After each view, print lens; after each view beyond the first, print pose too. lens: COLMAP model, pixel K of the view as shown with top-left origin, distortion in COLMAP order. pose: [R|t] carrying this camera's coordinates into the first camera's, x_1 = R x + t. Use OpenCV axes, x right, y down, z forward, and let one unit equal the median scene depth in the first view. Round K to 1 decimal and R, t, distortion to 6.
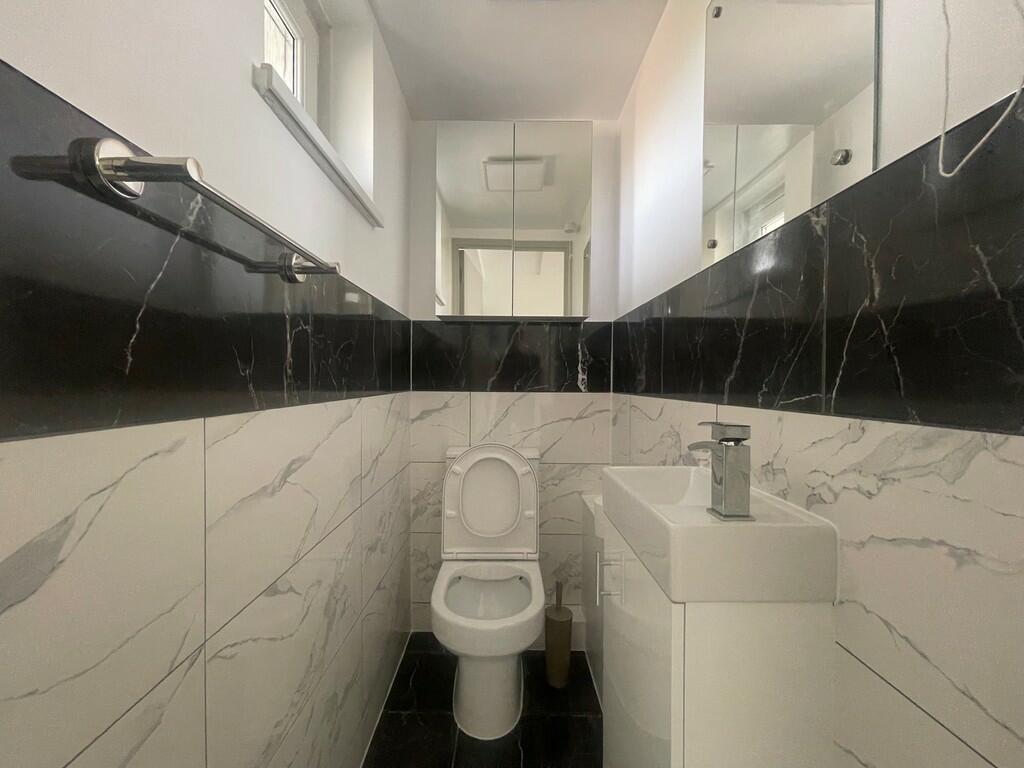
lens RADIAL K [[418.6, 0, 511.0], [0, 418.6, 386.4], [0, 0, 1]] dist [0.004601, -0.000195]
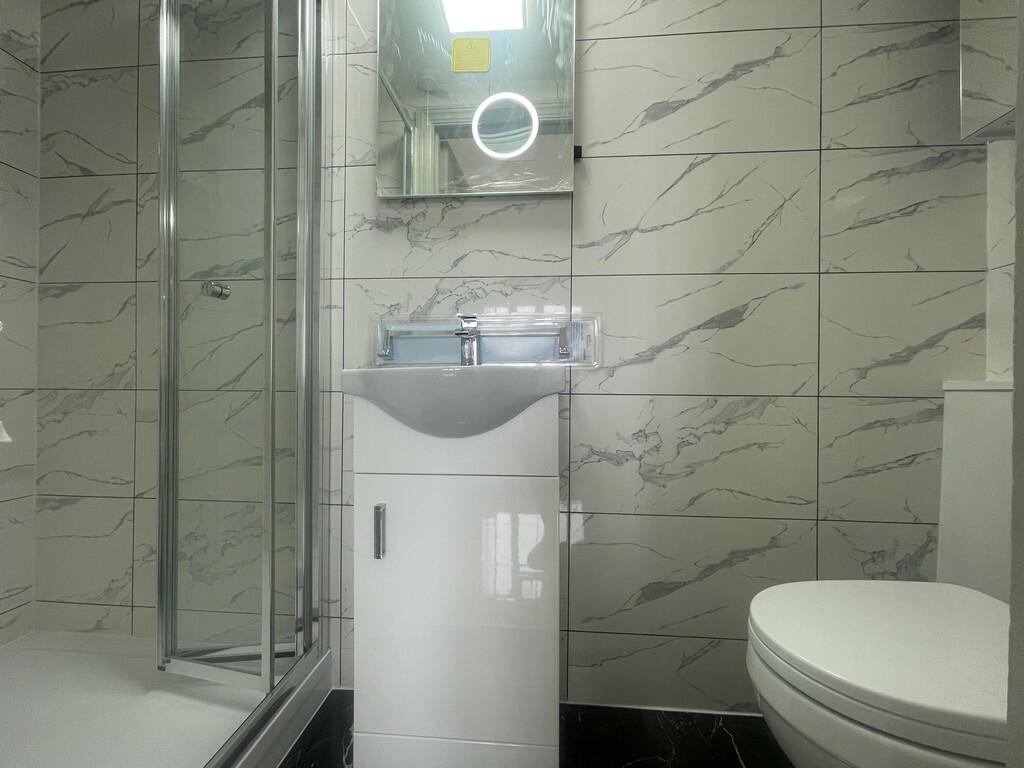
lens RADIAL K [[418.6, 0, 513.4], [0, 418.6, 384.2], [0, 0, 1]] dist [0.004601, -0.000195]
pose [[0.081403, -0.008193, 0.996648, -1.224114], [0.002932, 0.999964, 0.007981, 0.004260], [-0.996677, 0.002273, 0.081424, 1.792912]]
